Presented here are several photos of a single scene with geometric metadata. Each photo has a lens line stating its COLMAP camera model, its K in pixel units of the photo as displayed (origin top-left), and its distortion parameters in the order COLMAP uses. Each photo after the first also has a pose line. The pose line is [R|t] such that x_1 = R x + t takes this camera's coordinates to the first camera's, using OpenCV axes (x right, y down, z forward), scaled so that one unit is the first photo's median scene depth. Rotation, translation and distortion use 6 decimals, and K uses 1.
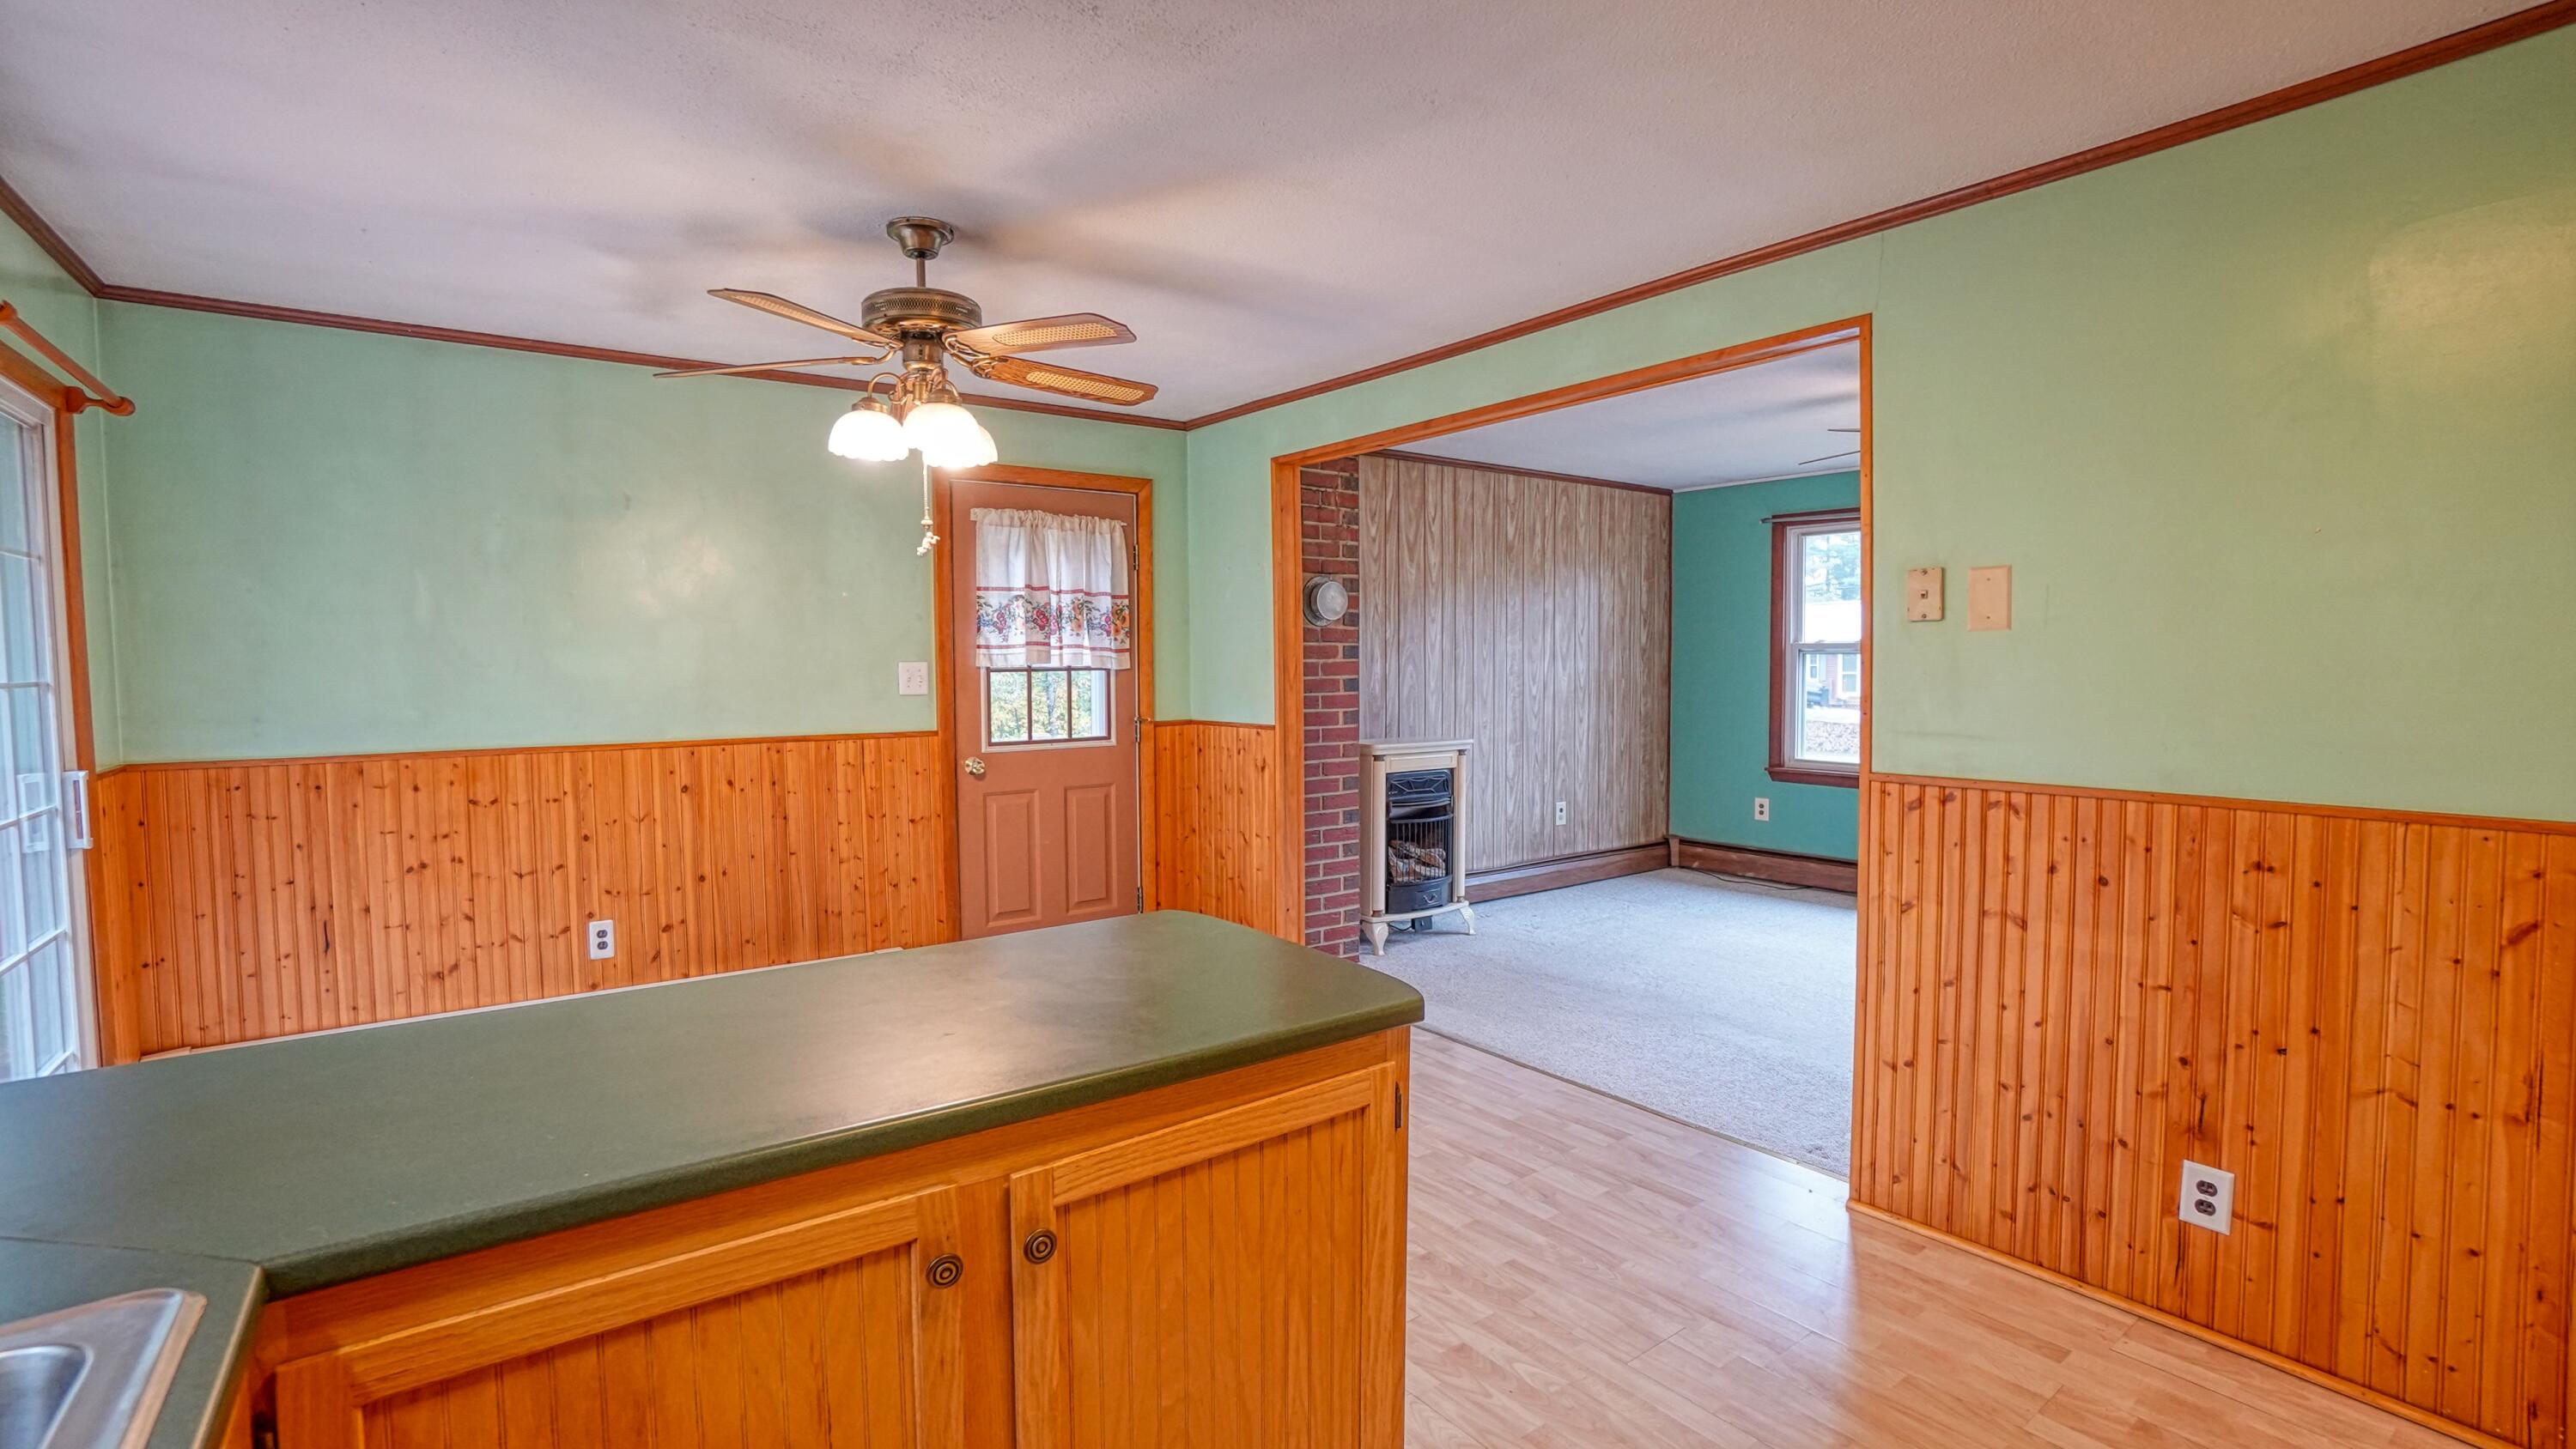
lens RADIAL K [[1123.7, 0, 1281.3], [0, 1123.7, 720.9], [0, 0, 1]] dist [-0.019745, 0.000154]
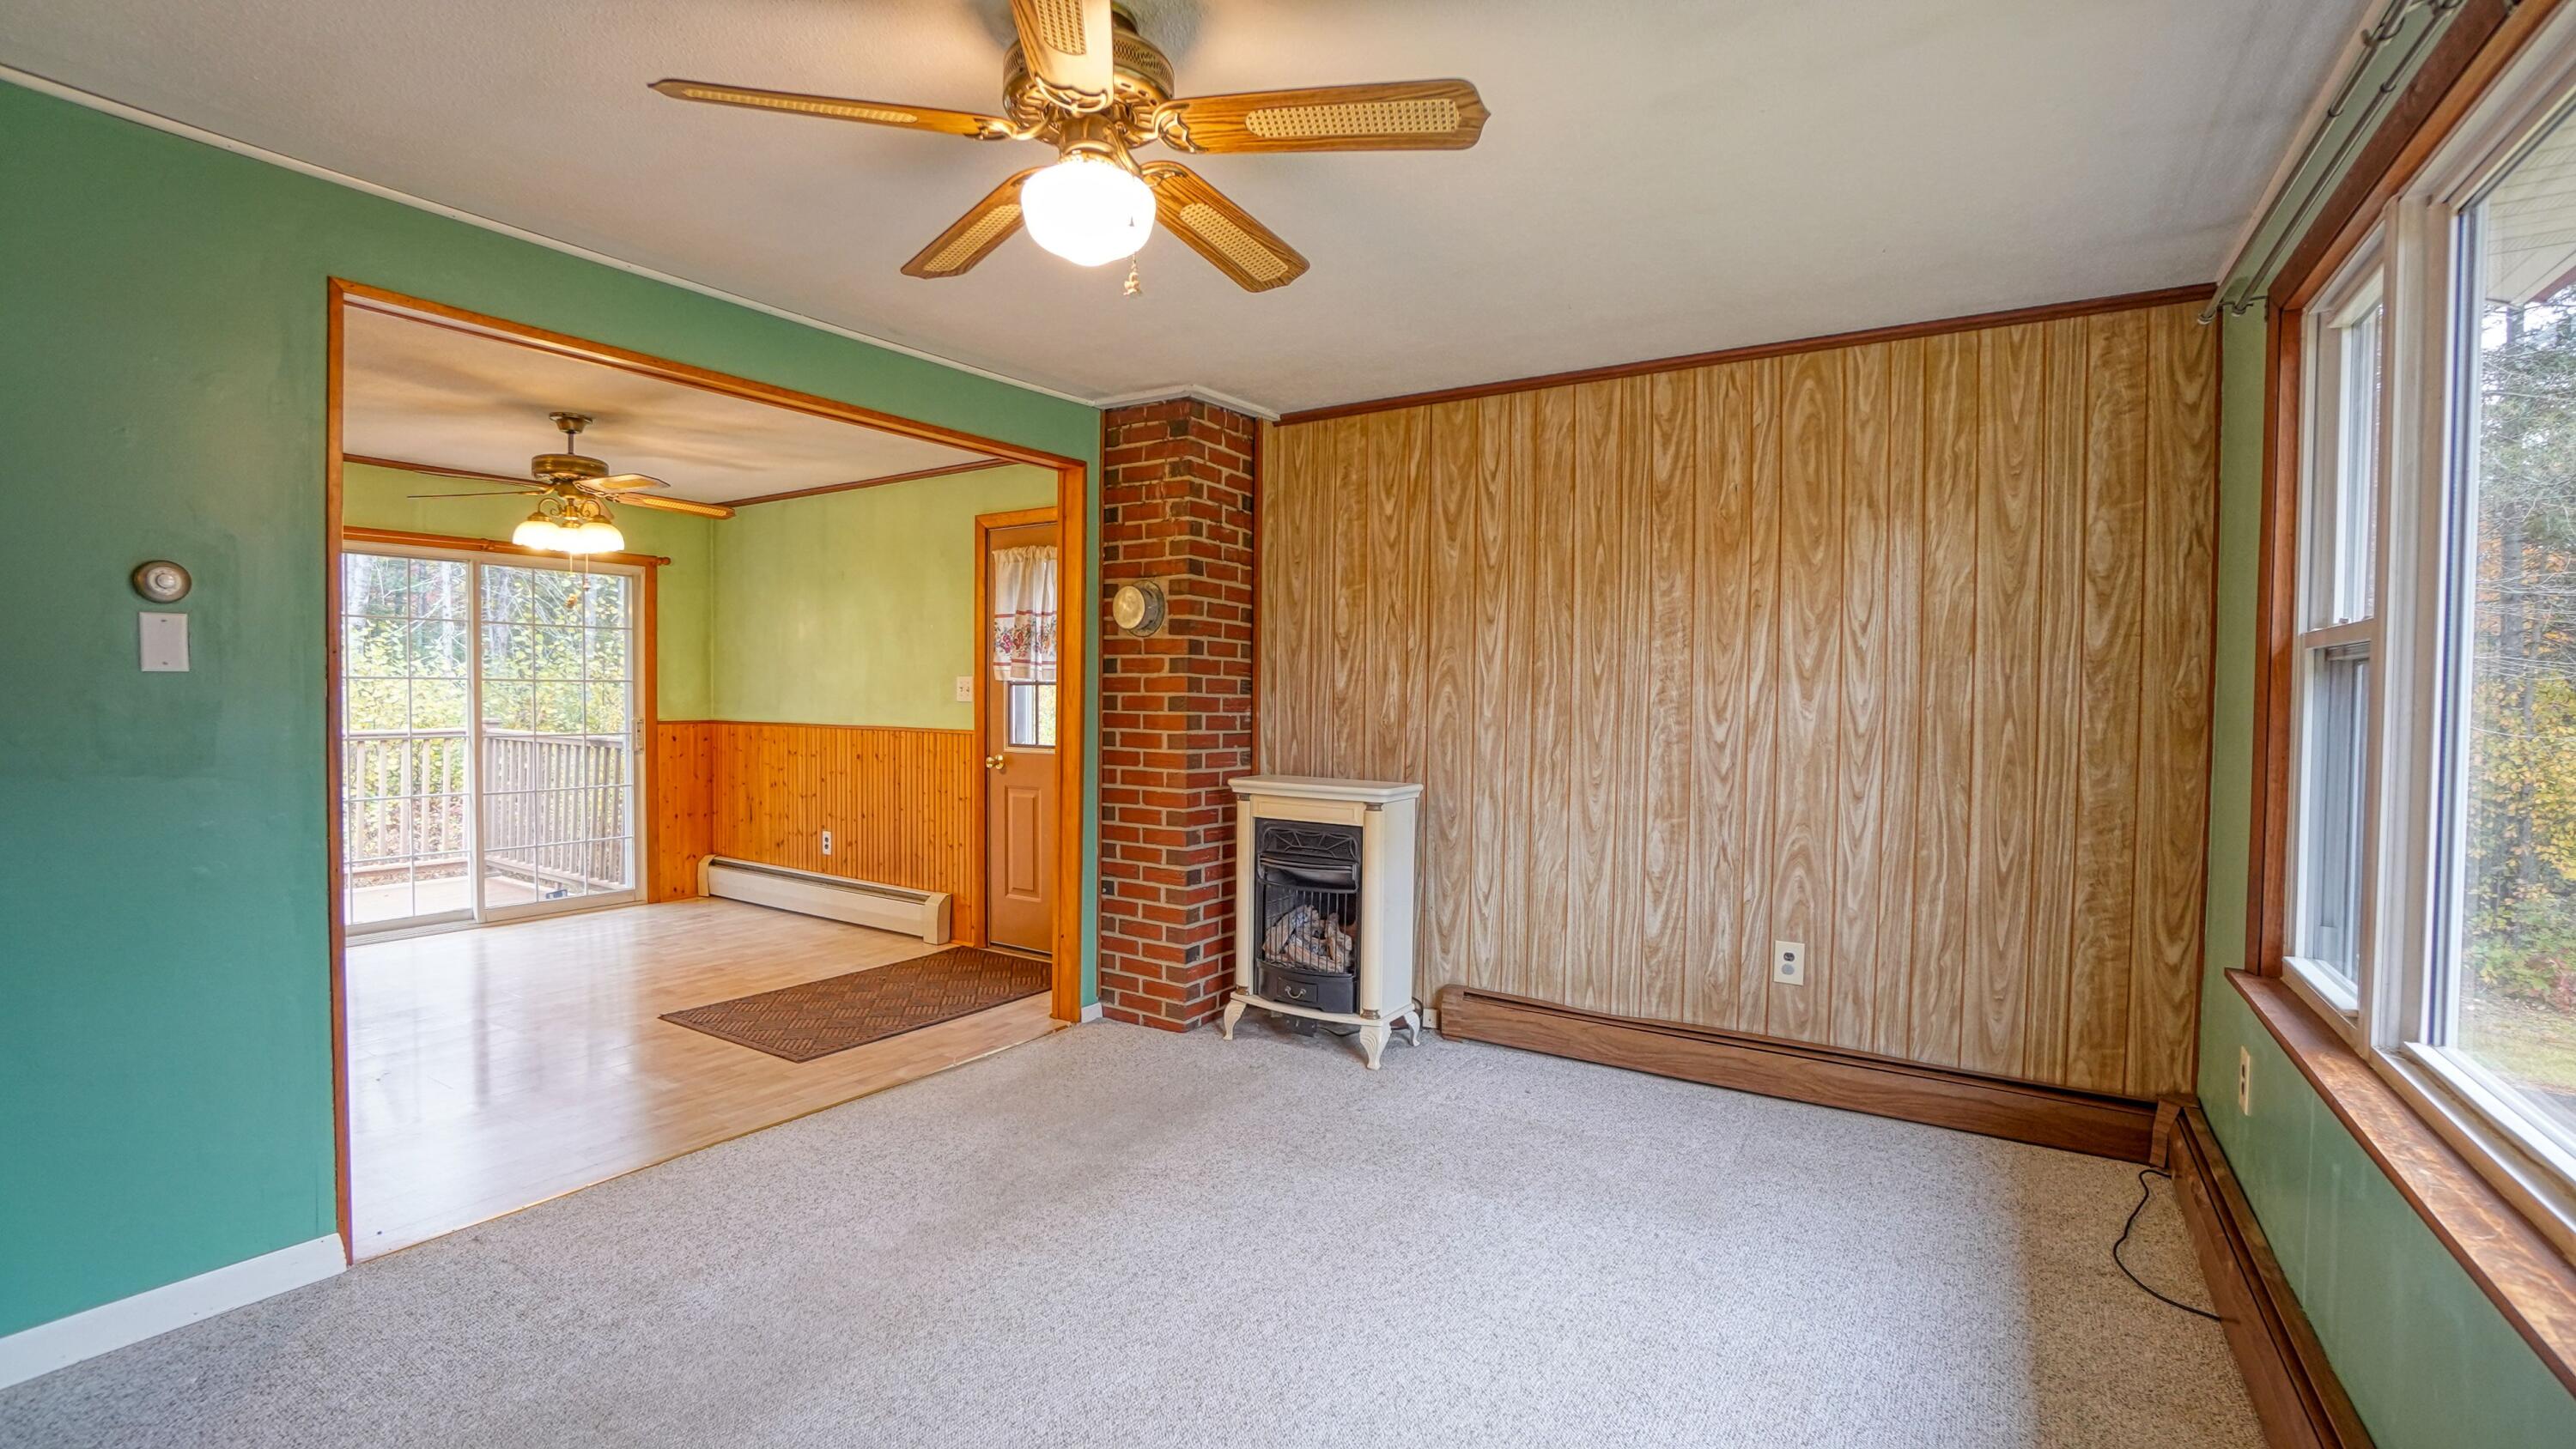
lens RADIAL K [[1123.7, 0, 1274.5], [0, 1123.7, 730.1], [0, 0, 1]] dist [-0.019745, 0.000154]
pose [[0.368461, 0.042223, -0.928684, 0.750643], [-0.061888, 0.997866, 0.020814, -0.029460], [0.927581, 0.049805, 0.370288, 0.641216]]
